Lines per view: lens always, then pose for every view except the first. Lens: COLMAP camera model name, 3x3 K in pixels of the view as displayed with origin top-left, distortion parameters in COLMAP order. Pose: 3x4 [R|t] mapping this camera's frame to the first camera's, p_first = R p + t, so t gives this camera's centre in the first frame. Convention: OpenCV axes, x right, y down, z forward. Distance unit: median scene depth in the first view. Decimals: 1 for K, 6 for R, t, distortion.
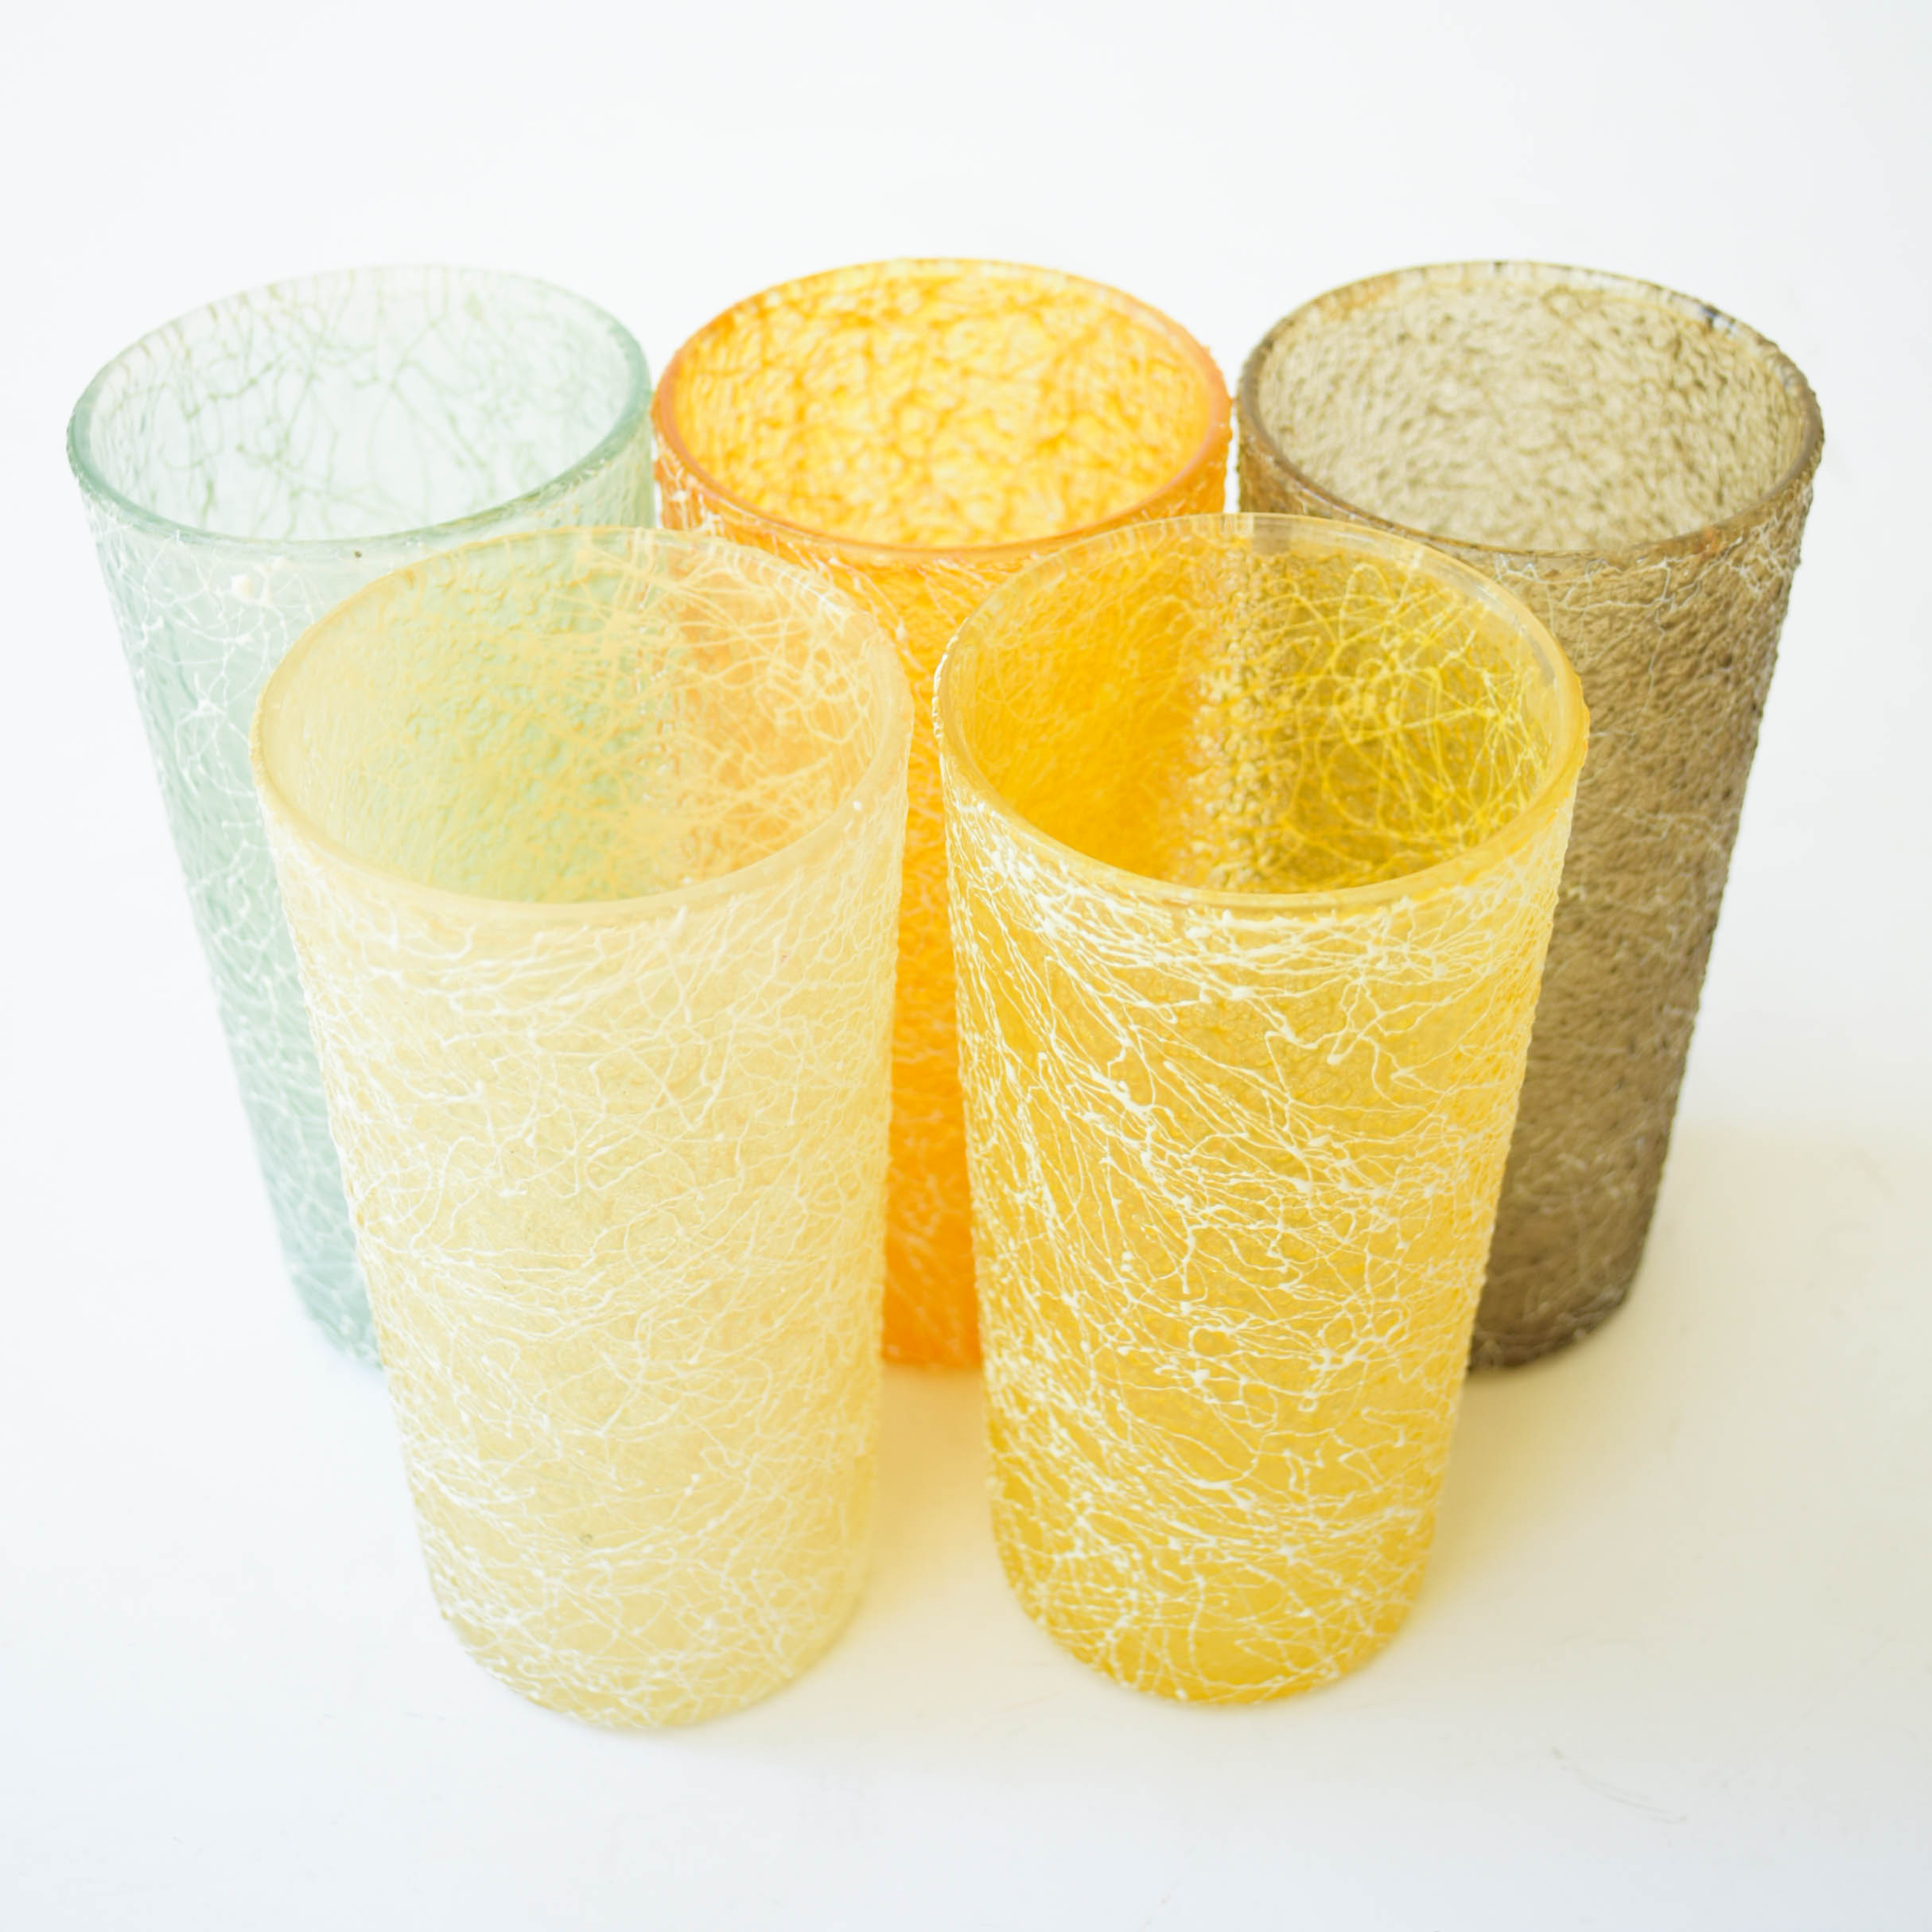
lens RADIAL K [[3727.4, 0, 966.0], [0, 3727.4, 966.0], [0, 0, 1]] dist [-0.005419, -0.048299]
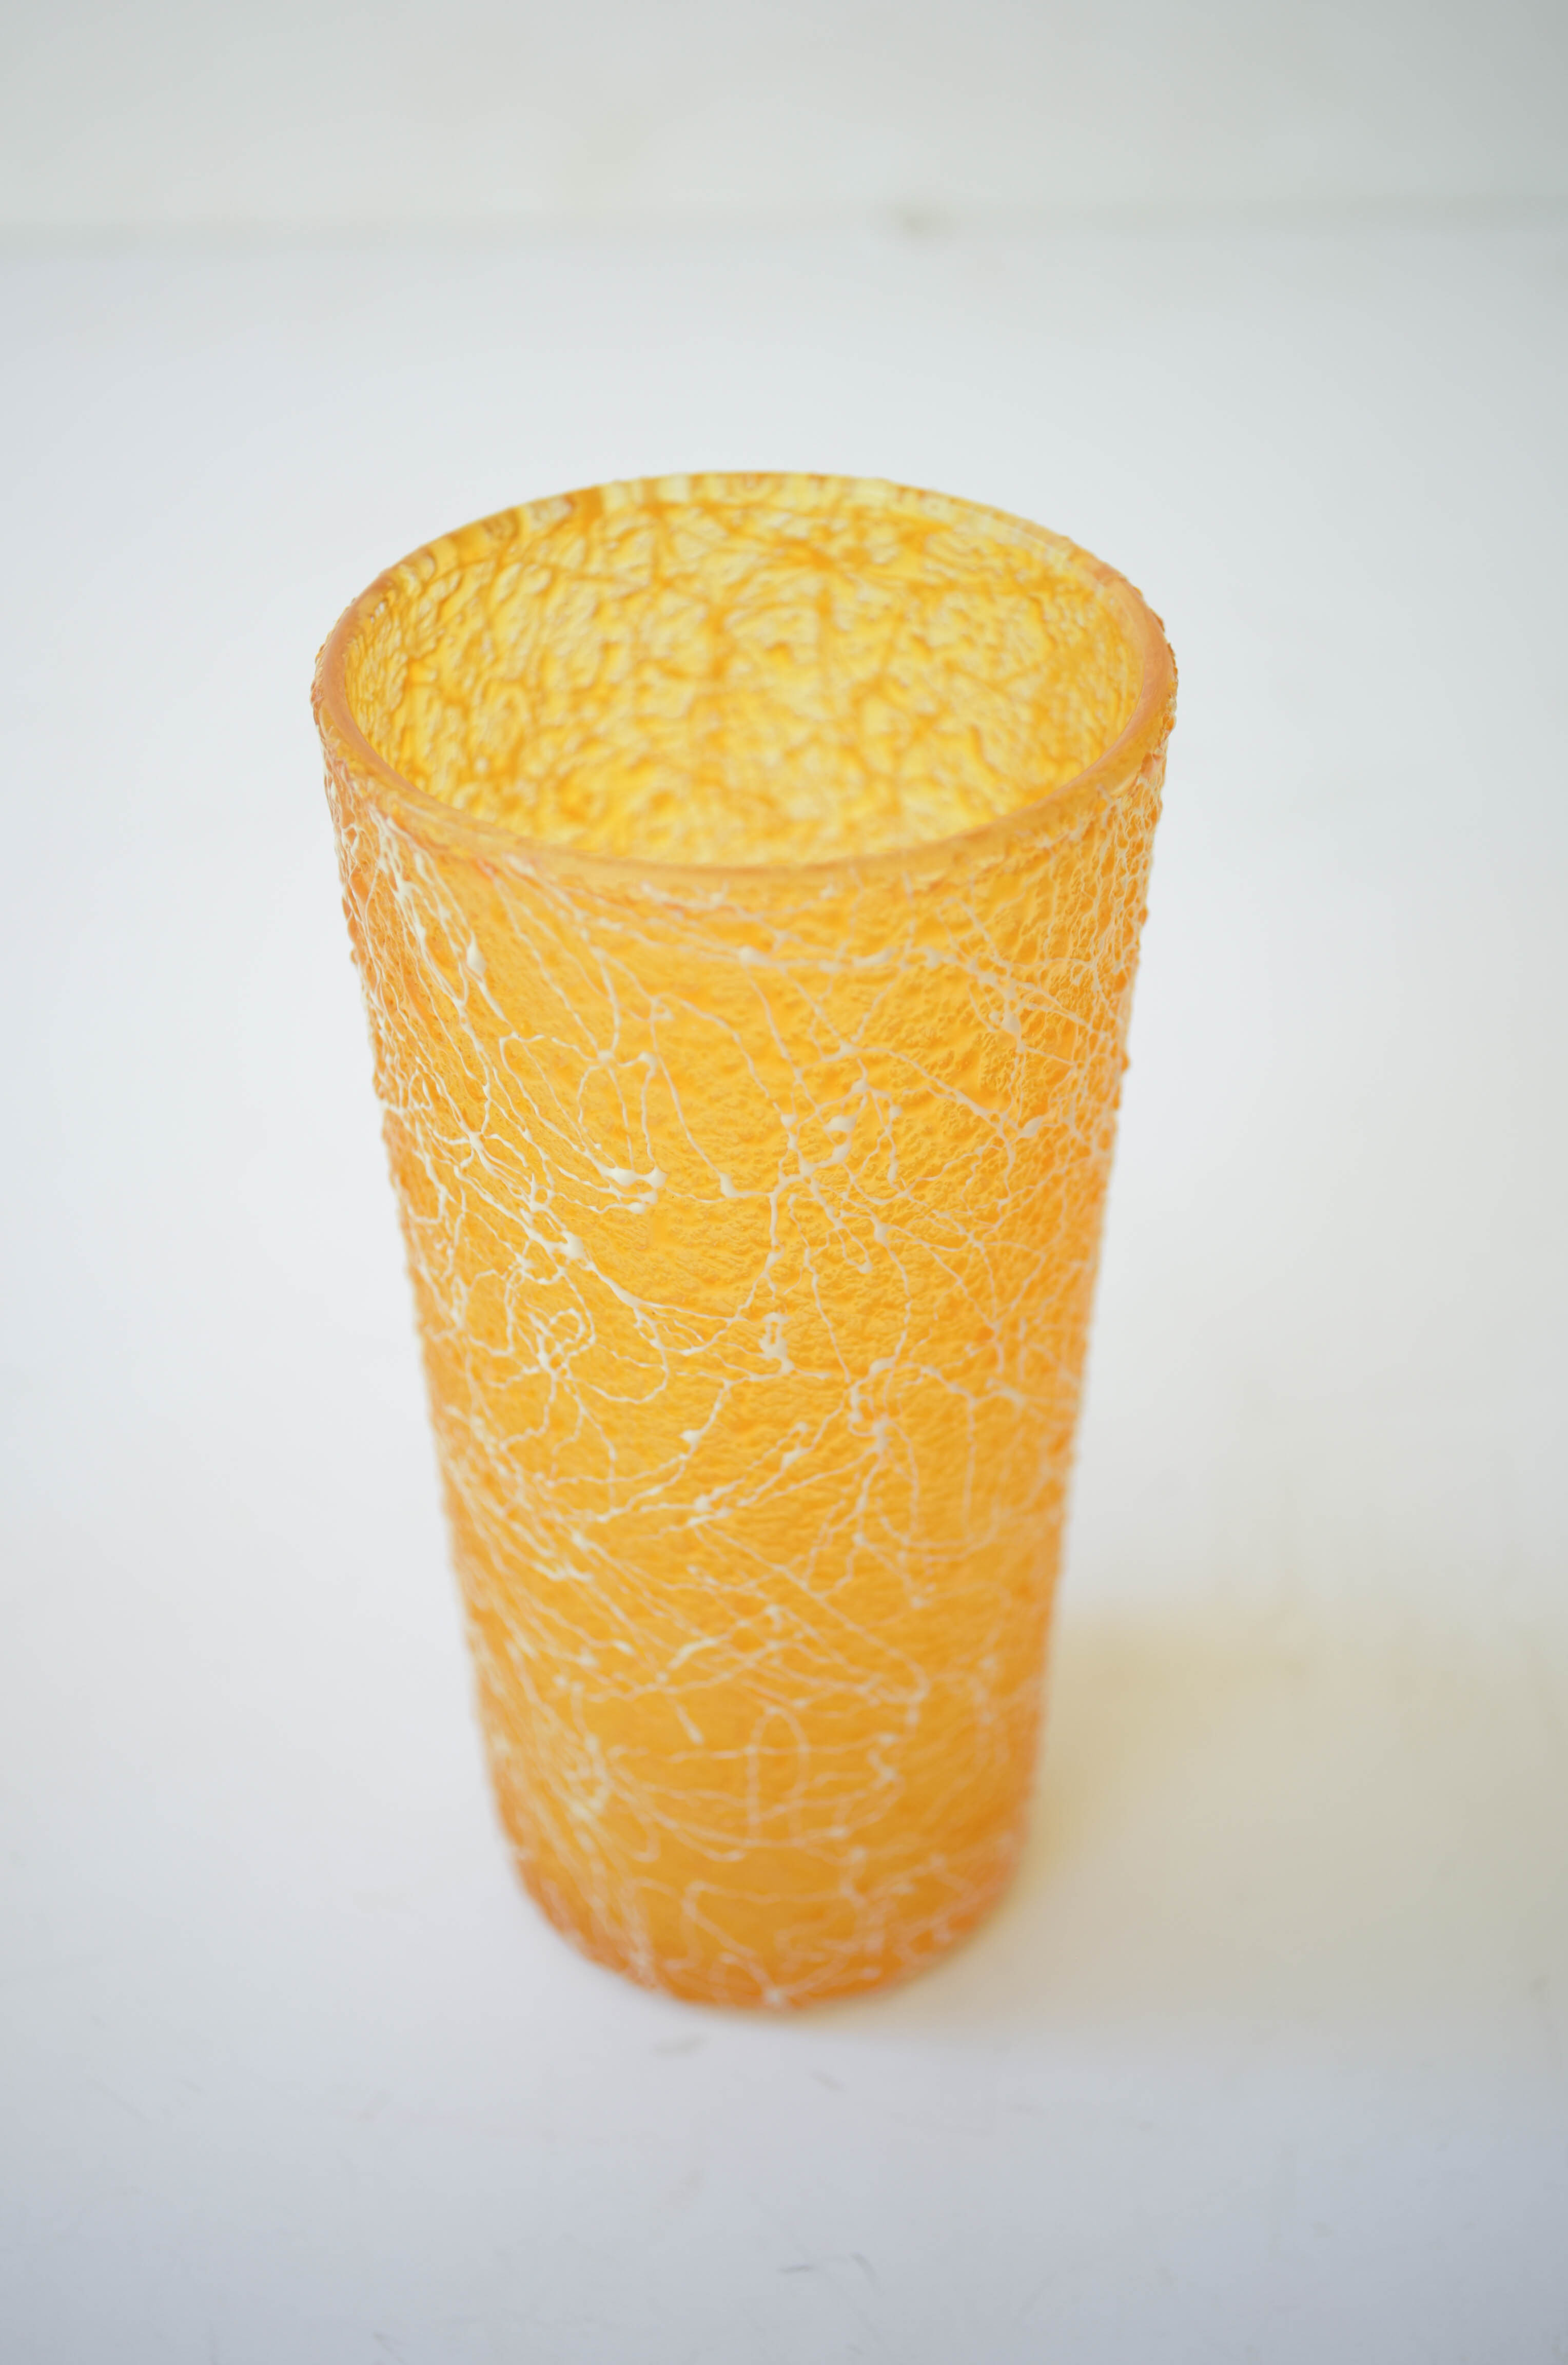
lens RADIAL K [[3234.5, 0, 783.5], [0, 3234.5, 1240.8], [0, 0, 1]] dist [-0.009678, -0.031970]
pose [[0.878093, 0.293560, -0.377857, 0.253085], [-0.302446, 0.952444, 0.037116, -0.075676], [0.370783, 0.081689, 0.925120, 0.472494]]
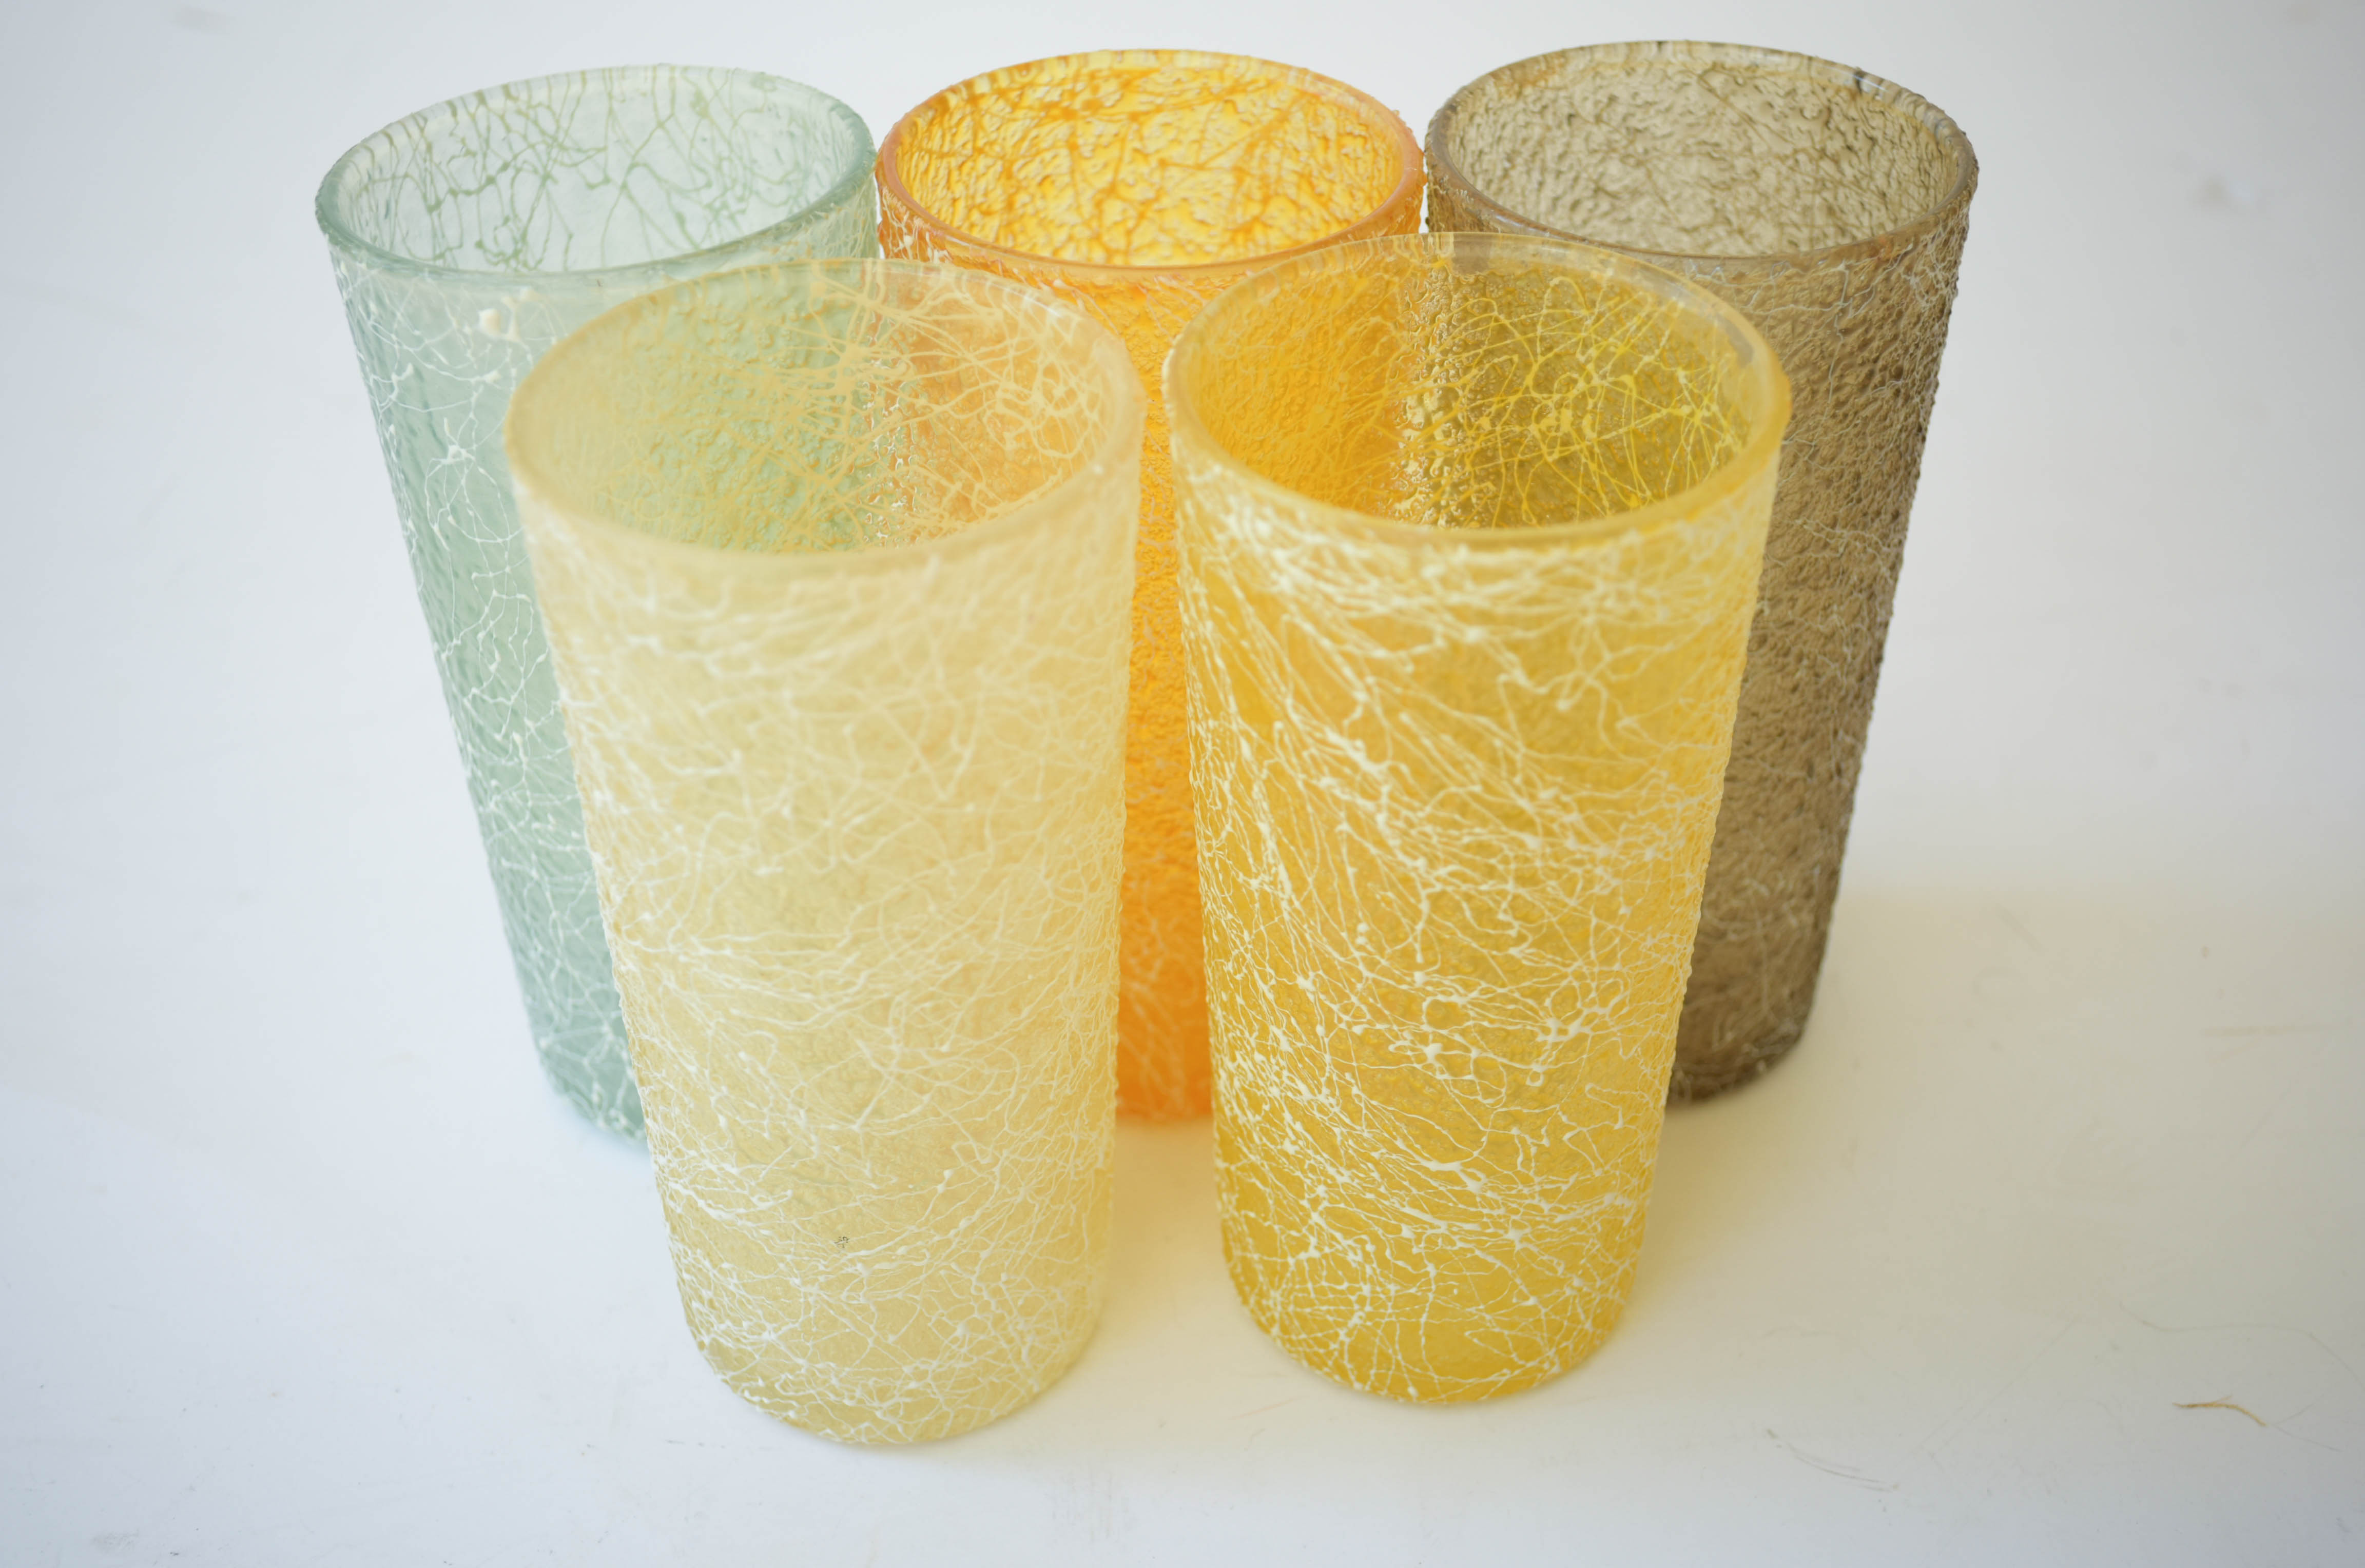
lens RADIAL K [[3234.5, 0, 1227.0], [0, 3234.5, 891.3], [0, 0, 1]] dist [-0.009678, -0.031970]
pose [[0.998563, -0.029805, 0.044547, -0.031906], [0.032000, 0.998267, -0.049397, 0.103216], [-0.042998, 0.050751, 0.997785, 0.093448]]
